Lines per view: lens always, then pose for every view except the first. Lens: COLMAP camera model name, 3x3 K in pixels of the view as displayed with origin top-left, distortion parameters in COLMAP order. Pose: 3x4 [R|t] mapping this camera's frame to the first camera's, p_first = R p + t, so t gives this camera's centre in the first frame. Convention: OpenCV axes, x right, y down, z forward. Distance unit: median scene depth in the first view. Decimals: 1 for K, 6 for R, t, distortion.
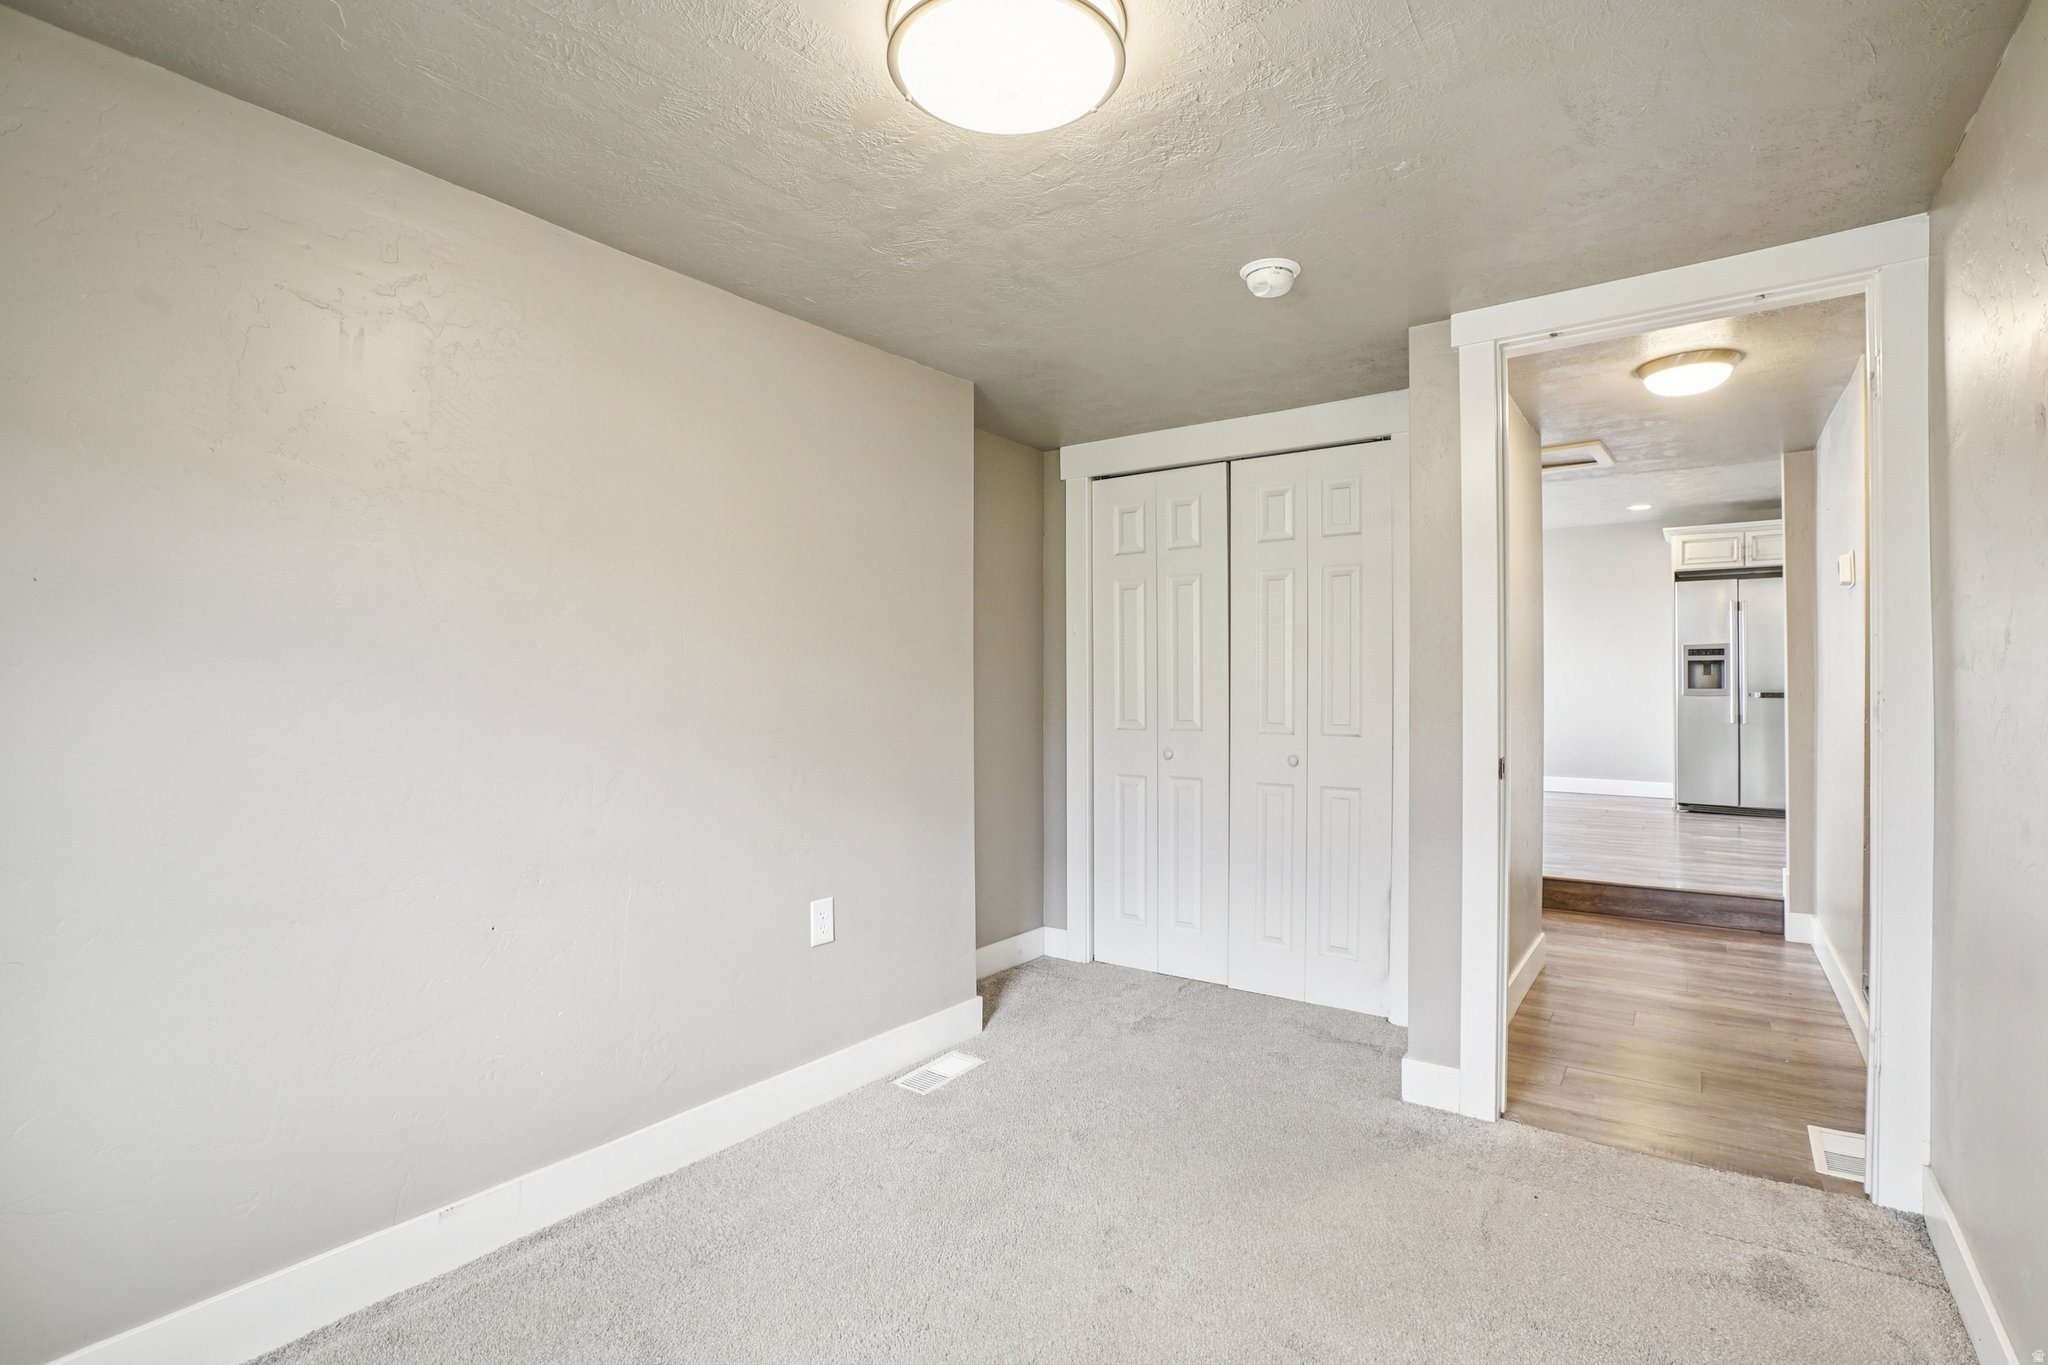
lens RADIAL K [[955.2, 0, 1003.9], [0, 955.2, 676.9], [0, 0, 1]] dist [-0.041411, 0.009549]
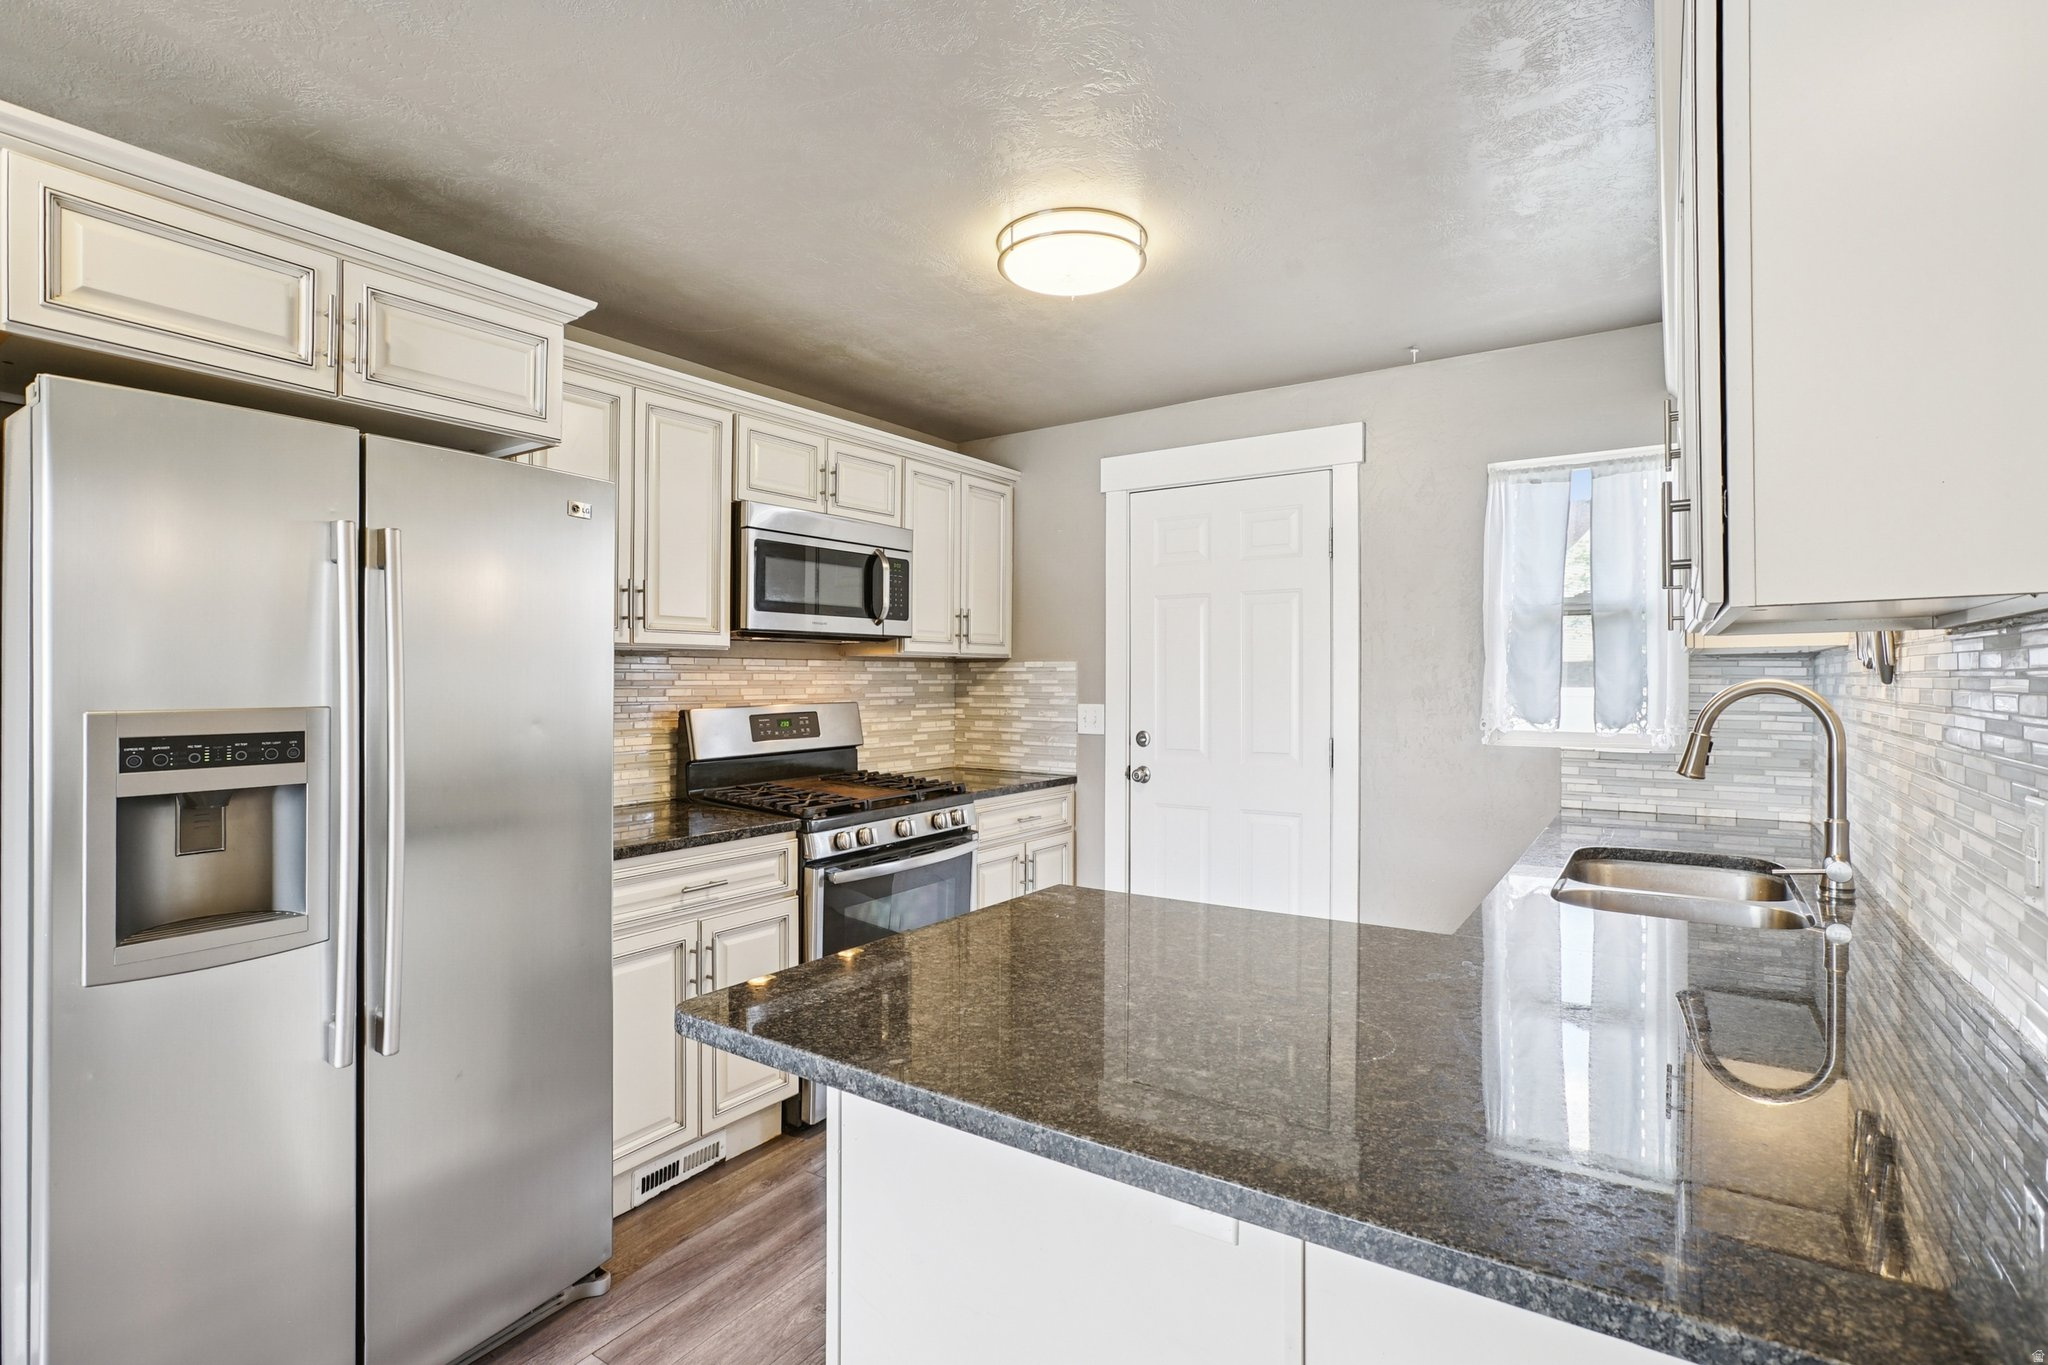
lens RADIAL K [[955.2, 0, 1023.4], [0, 955.2, 671.6], [0, 0, 1]] dist [-0.041411, 0.009549]
pose [[-0.042342, 0.004106, 0.999095, 0.533442], [-0.010169, 0.999938, -0.004540, -0.044300], [-0.999051, -0.010352, -0.042298, 0.823971]]
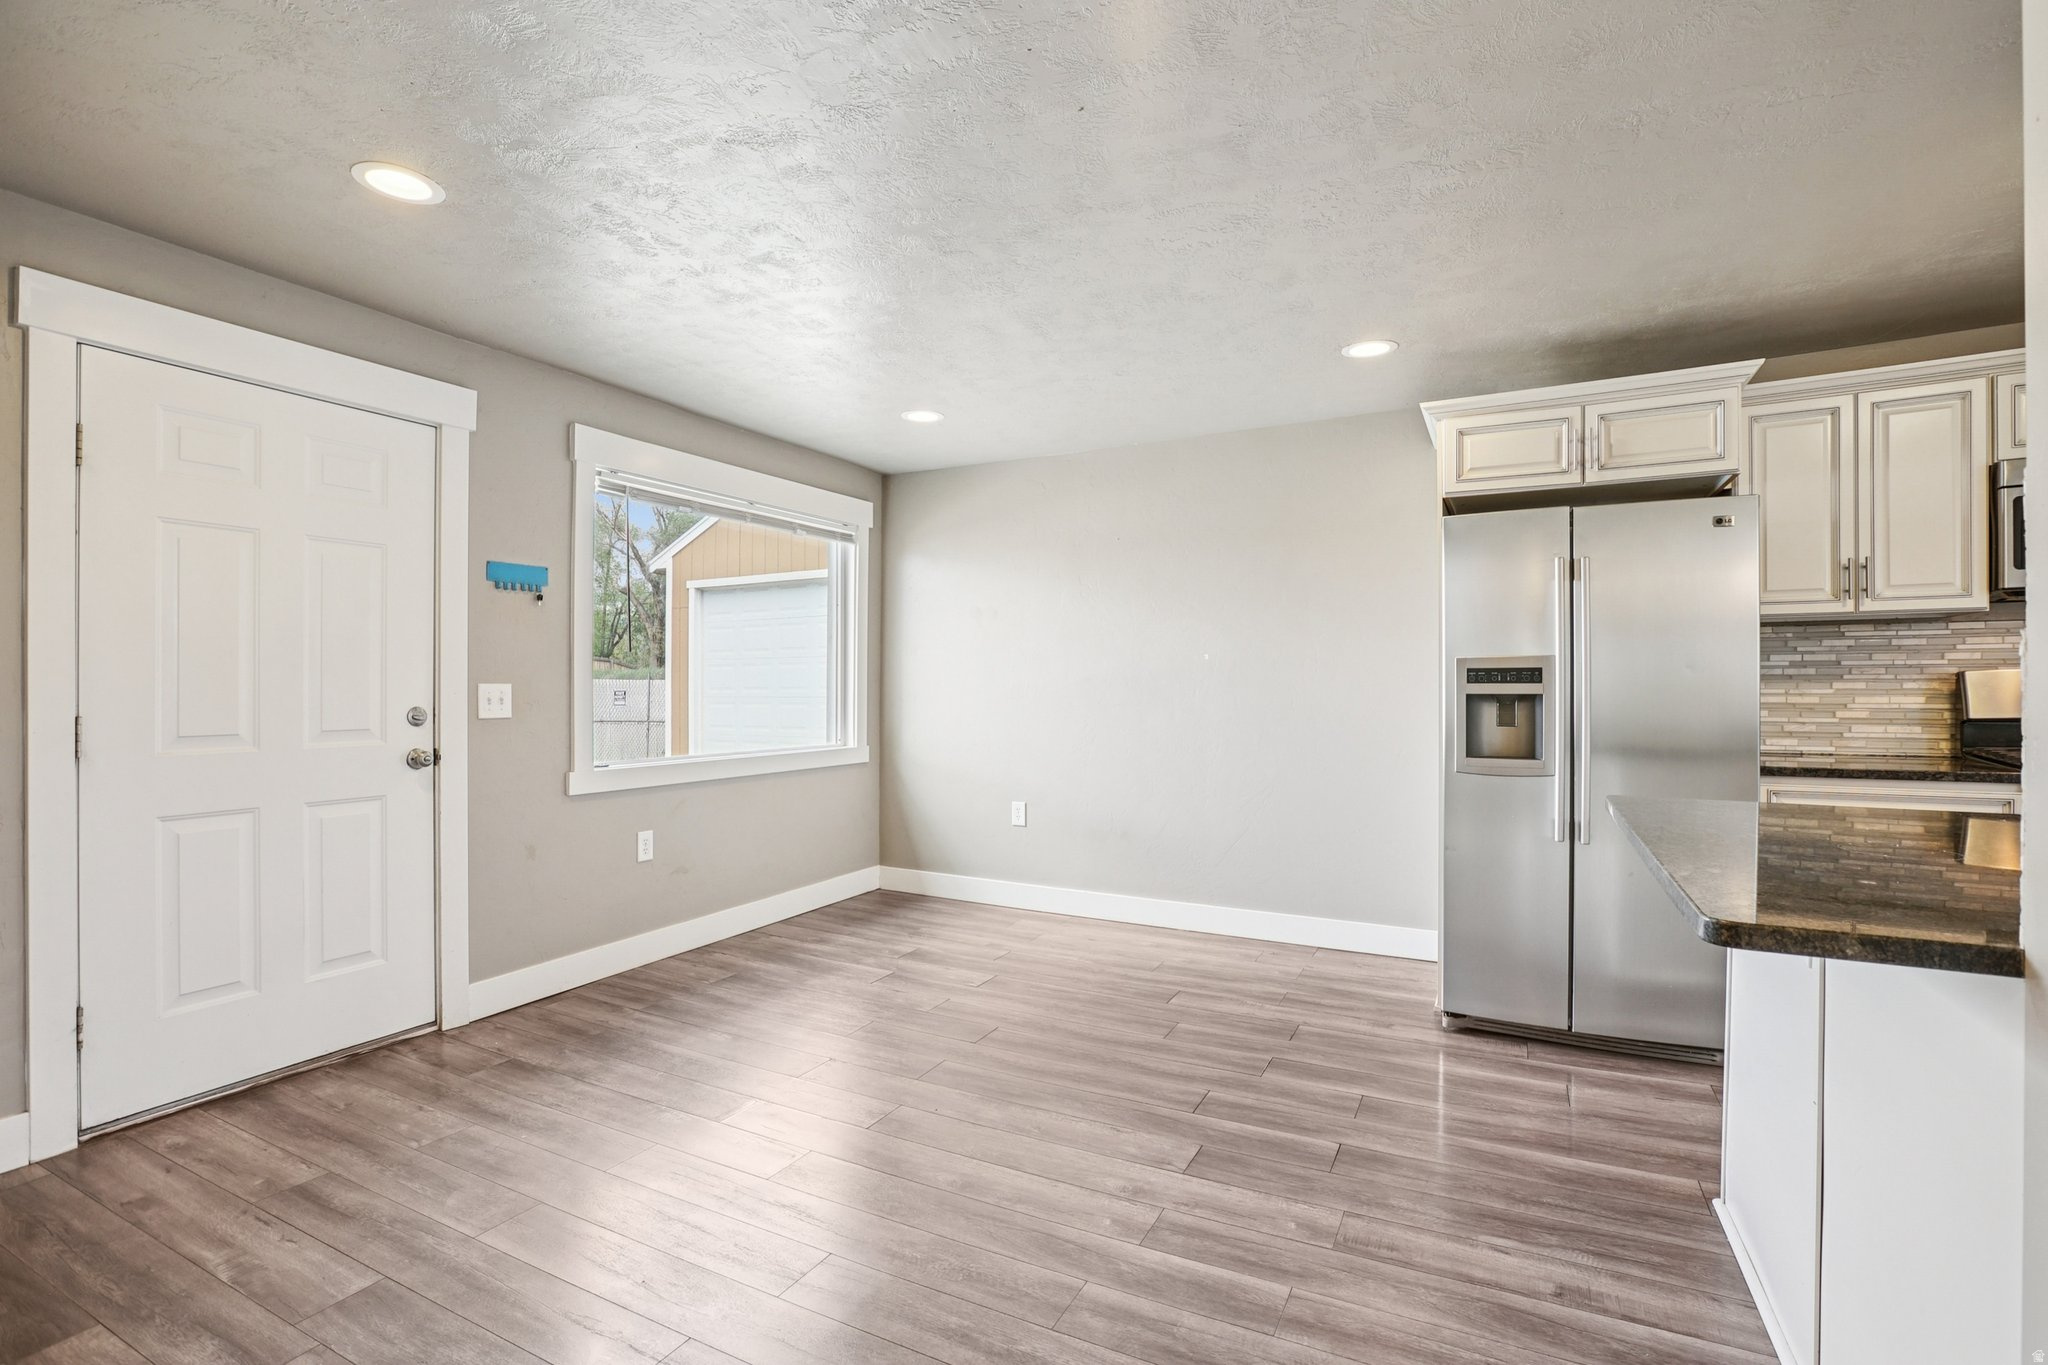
lens RADIAL K [[955.2, 0, 1036.8], [0, 955.2, 683.6], [0, 0, 1]] dist [-0.041411, 0.009549]
pose [[0.985706, -0.003121, 0.168446, 0.459166], [0.001885, 0.999970, 0.007499, -0.026044], [-0.168465, -0.007075, 0.985682, 0.599019]]
